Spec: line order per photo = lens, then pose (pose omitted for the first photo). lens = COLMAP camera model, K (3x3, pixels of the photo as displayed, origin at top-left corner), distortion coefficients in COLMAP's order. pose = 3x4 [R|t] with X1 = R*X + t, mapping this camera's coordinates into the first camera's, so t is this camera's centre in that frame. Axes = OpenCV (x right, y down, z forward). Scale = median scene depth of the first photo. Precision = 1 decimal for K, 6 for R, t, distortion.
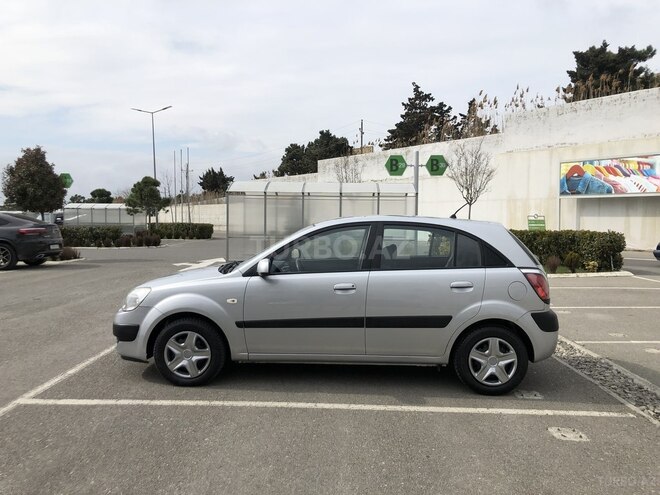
lens RADIAL K [[541.8, 0, 330.0], [0, 541.8, 247.5], [0, 0, 1]] dist [0.009185, 0.007039]
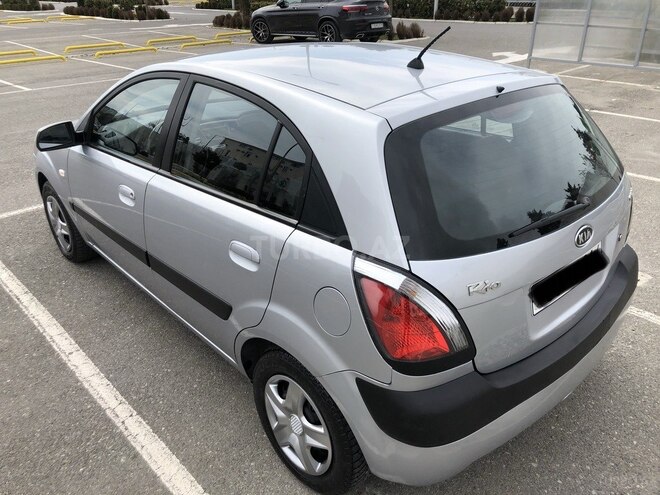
lens RADIAL K [[541.8, 0, 330.0], [0, 541.8, 247.5], [0, 0, 1]] dist [0.009185, 0.007039]
pose [[0.701150, 0.301542, -0.646112, 0.139388], [-0.017593, 0.913211, 0.407107, -0.027136], [0.712797, -0.274076, 0.645603, 0.188329]]
